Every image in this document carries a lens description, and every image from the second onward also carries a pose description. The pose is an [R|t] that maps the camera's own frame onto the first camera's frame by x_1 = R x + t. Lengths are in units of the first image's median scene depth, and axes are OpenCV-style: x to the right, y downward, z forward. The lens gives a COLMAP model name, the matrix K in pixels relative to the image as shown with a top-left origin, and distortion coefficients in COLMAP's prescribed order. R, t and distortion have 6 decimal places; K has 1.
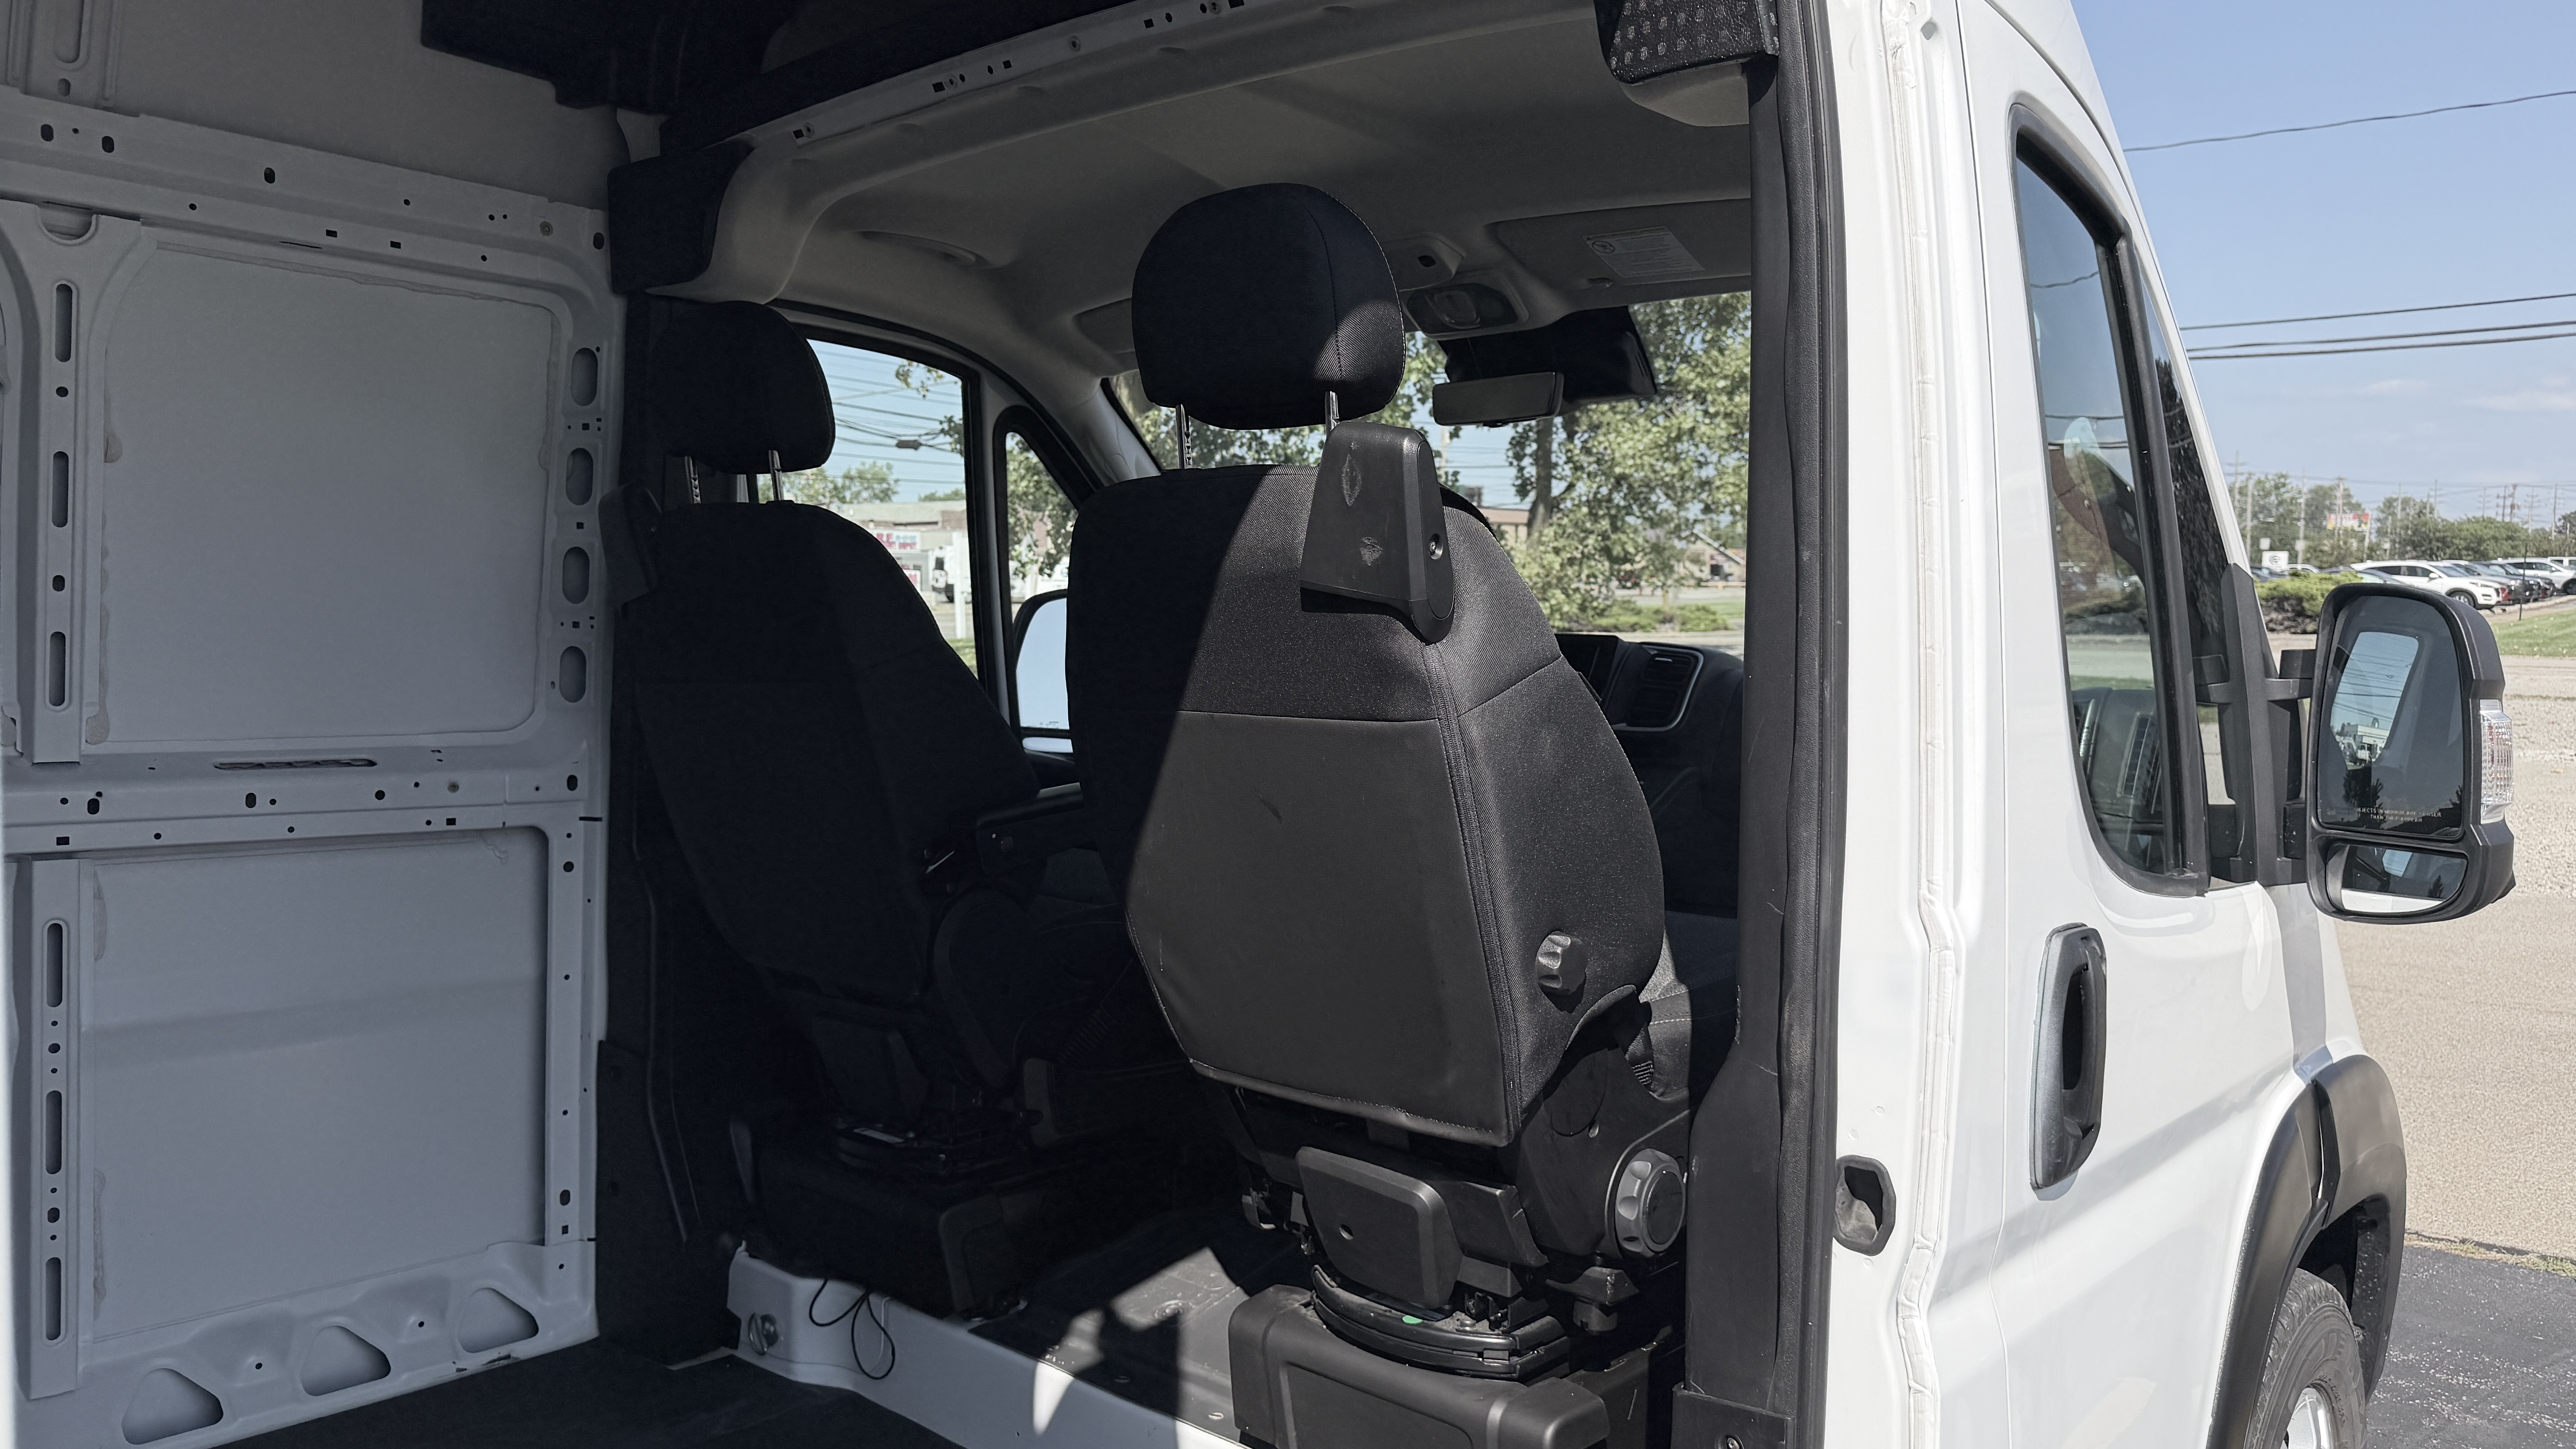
lens RADIAL K [[1839.6, 0, 1281.0], [0, 1839.6, 712.0], [0, 0, 1]] dist [0.075950, -0.107411]
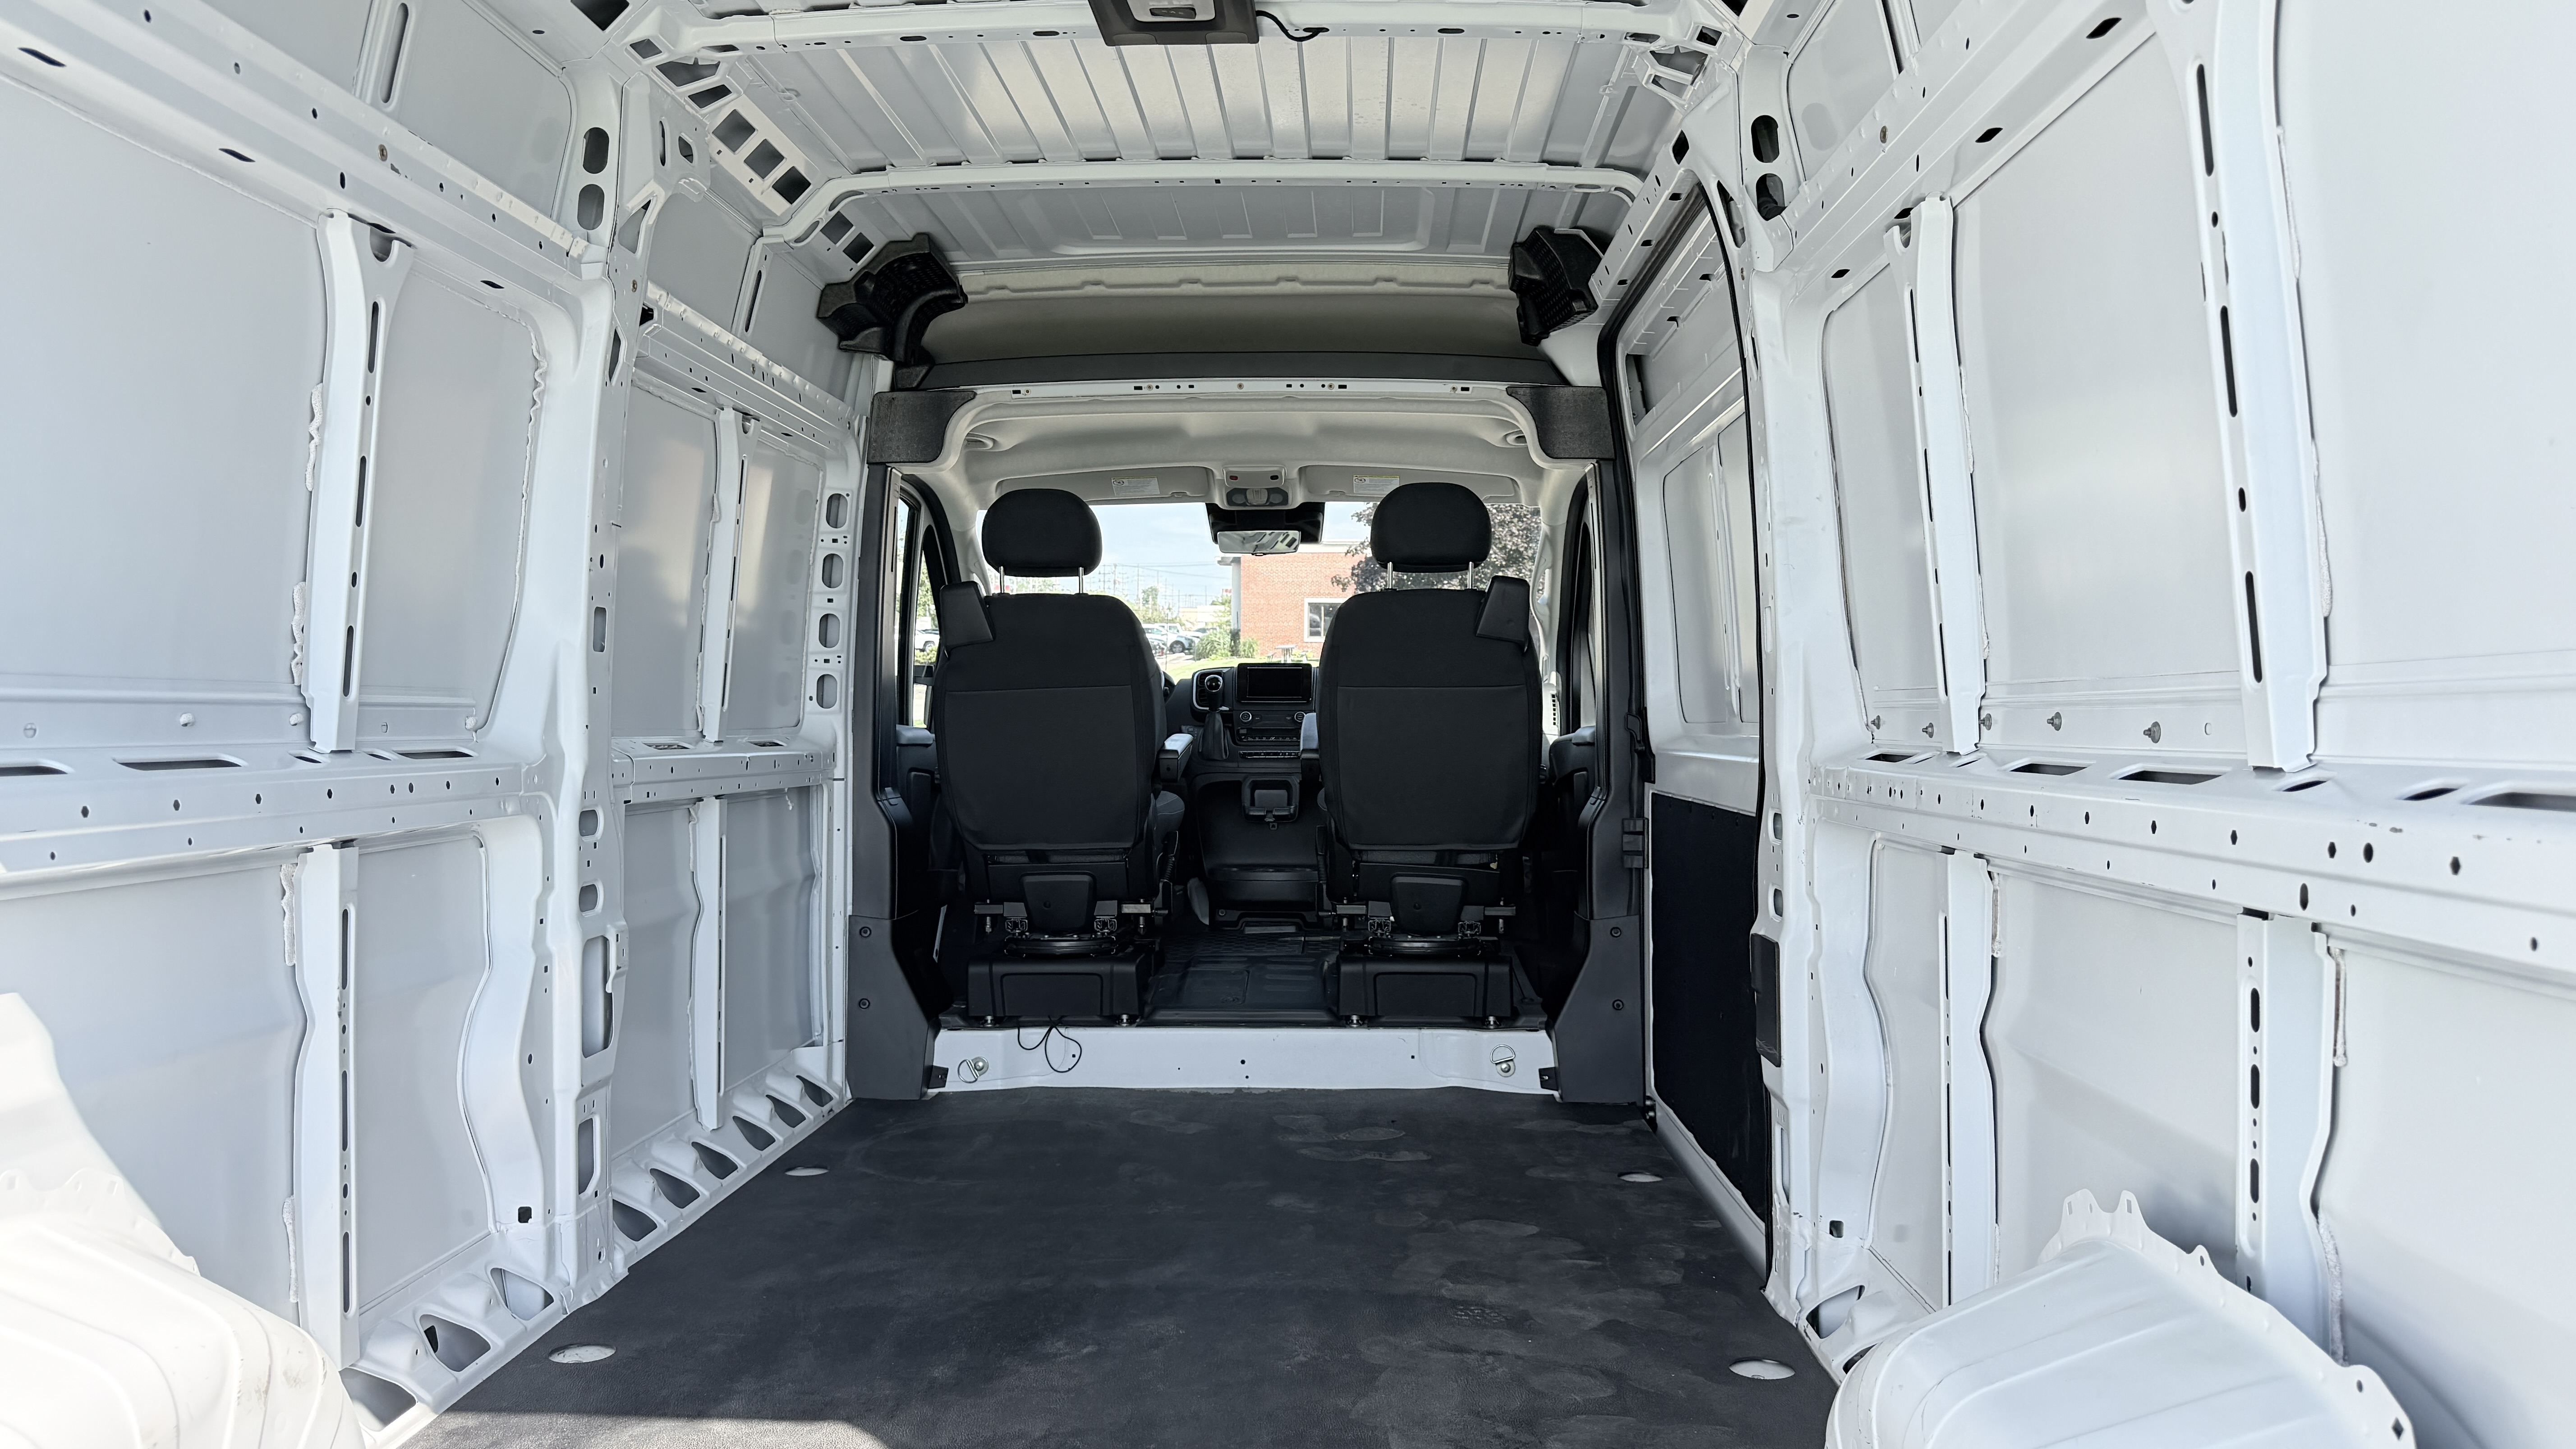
lens RADIAL K [[1839.6, 0, 1289.8], [0, 1839.6, 751.0], [0, 0, 1]] dist [0.075950, -0.107411]
pose [[0.771863, -0.034372, 0.634859, -1.133597], [0.041580, 0.999129, 0.003541, 0.044870], [-0.634428, 0.023665, 0.772620, -0.519377]]
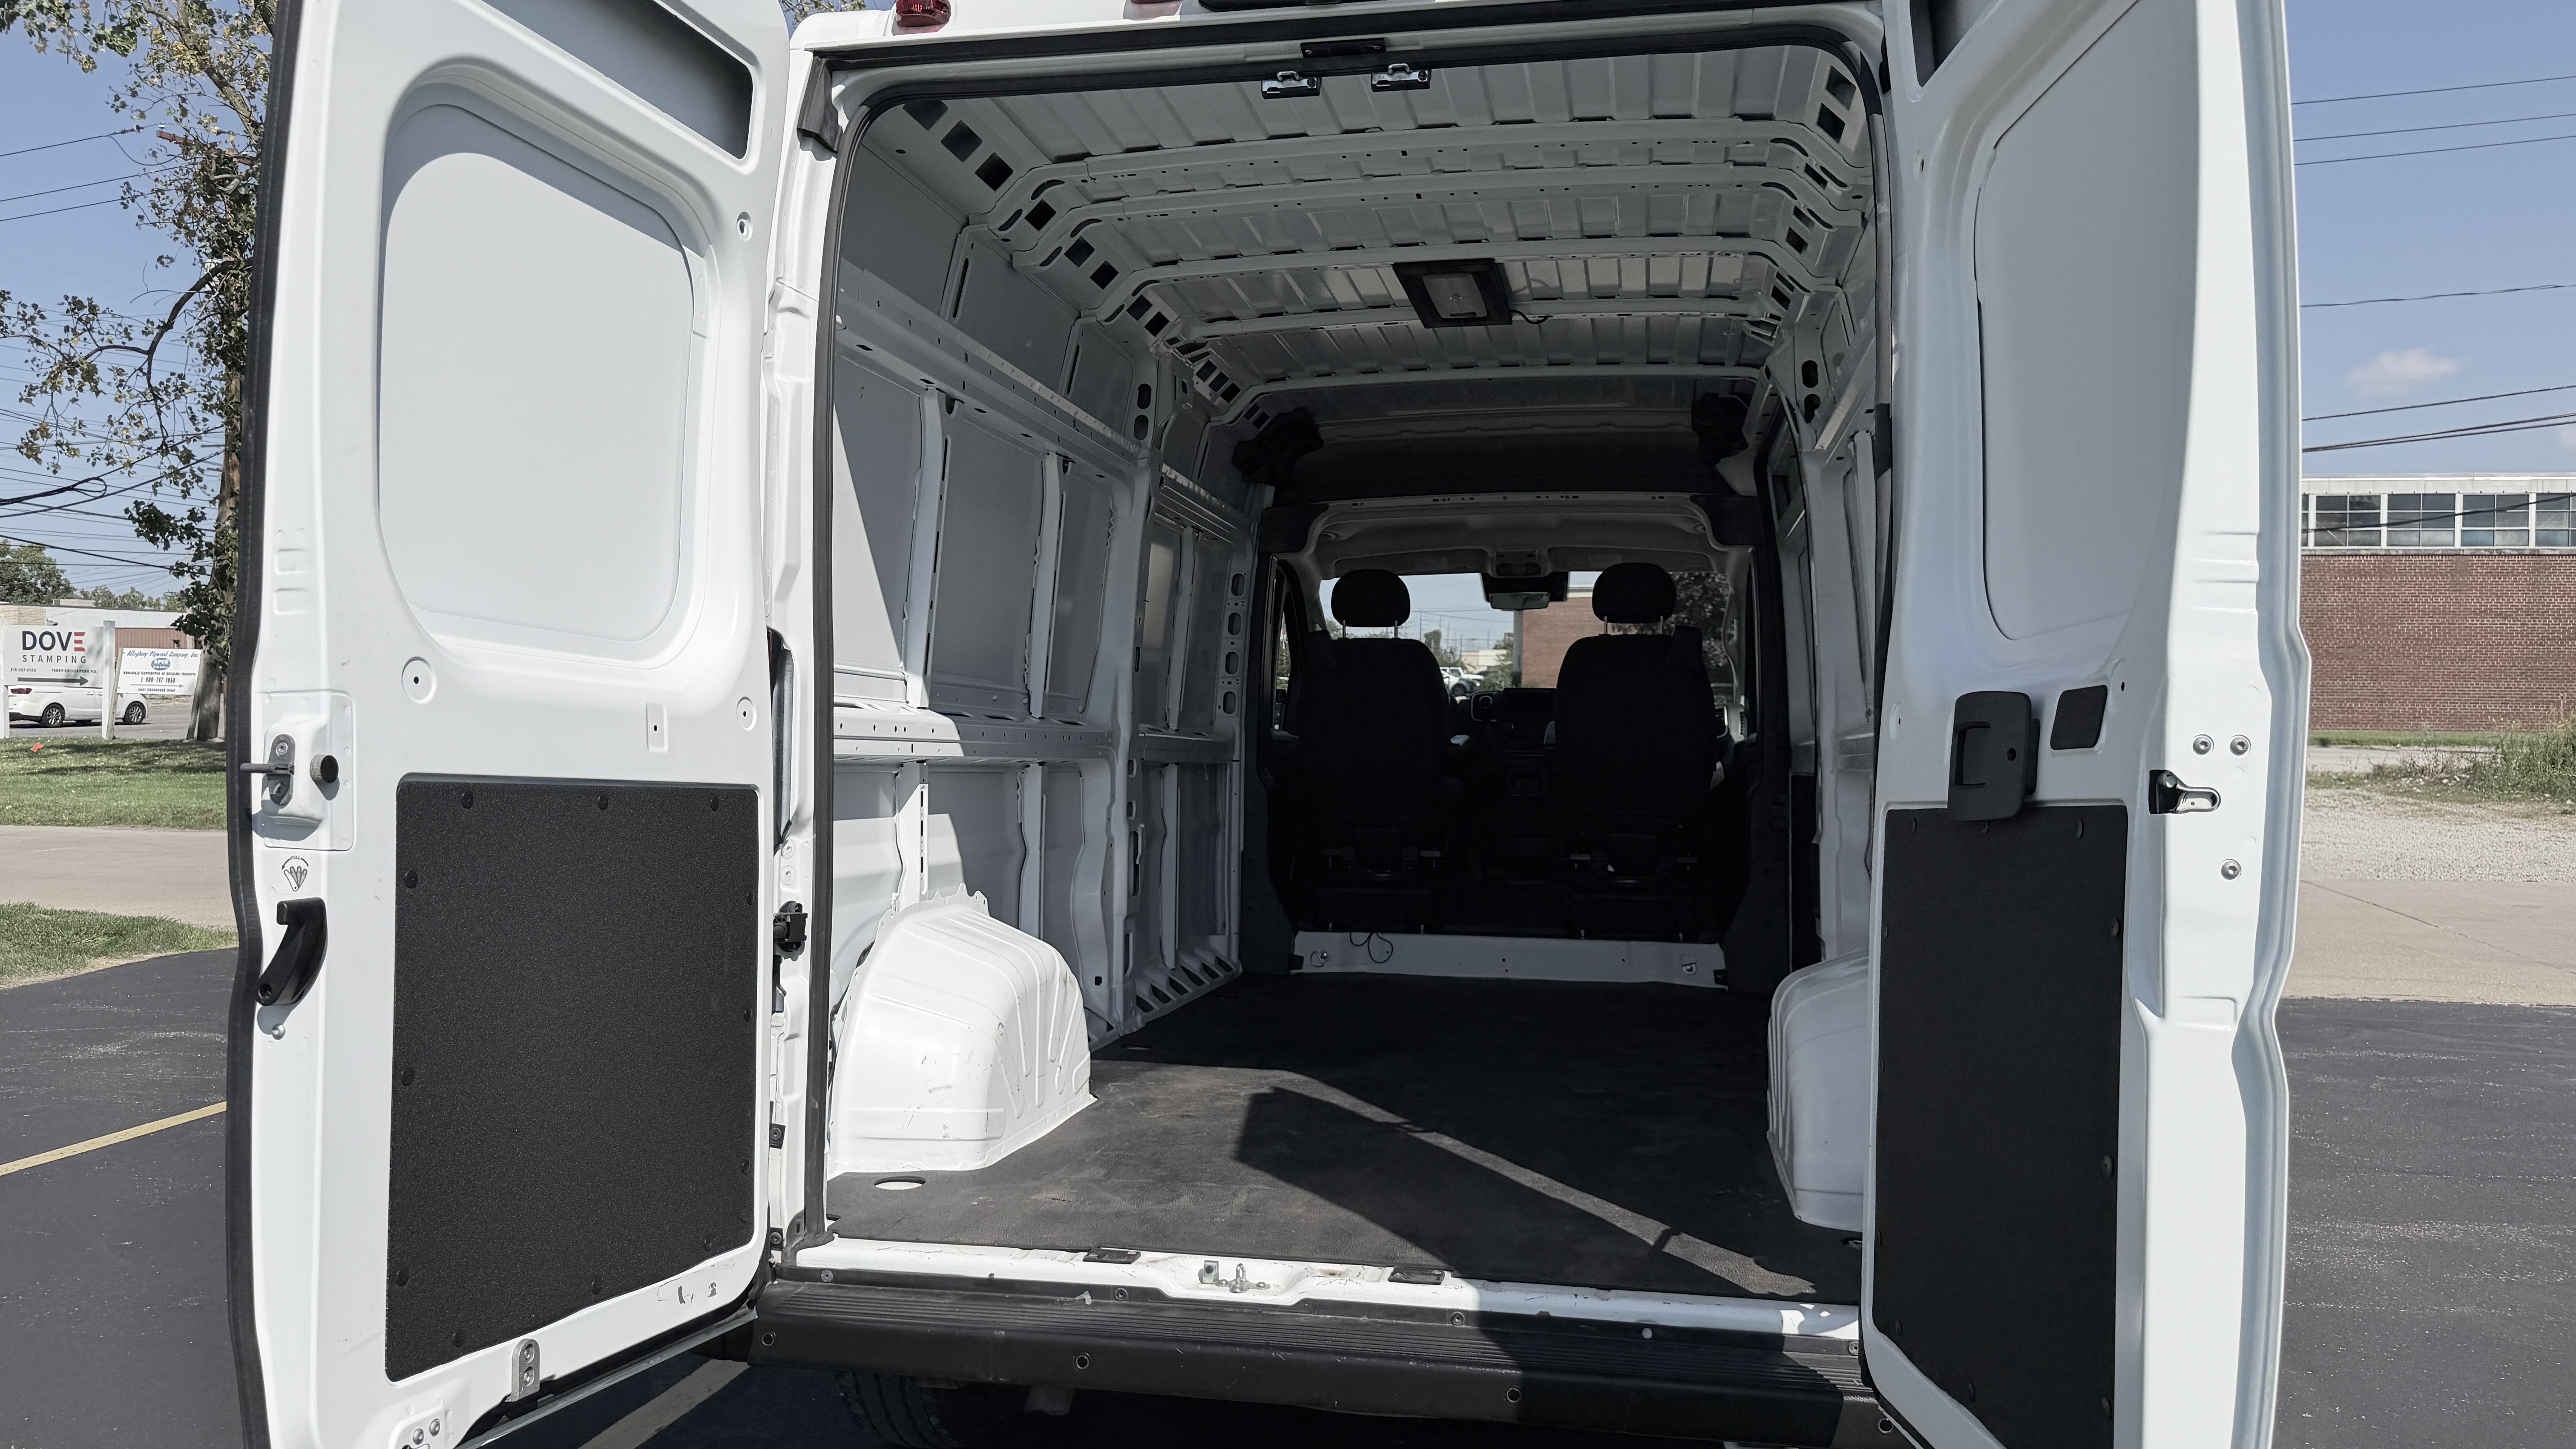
lens RADIAL K [[1839.6, 0, 1273.9], [0, 1839.6, 715.4], [0, 0, 1]] dist [0.075950, -0.107411]
pose [[0.863409, -0.001886, 0.504500, -1.619859], [0.028418, 0.998587, -0.044903, 0.112781], [-0.503703, 0.053107, 0.862243, -1.178676]]
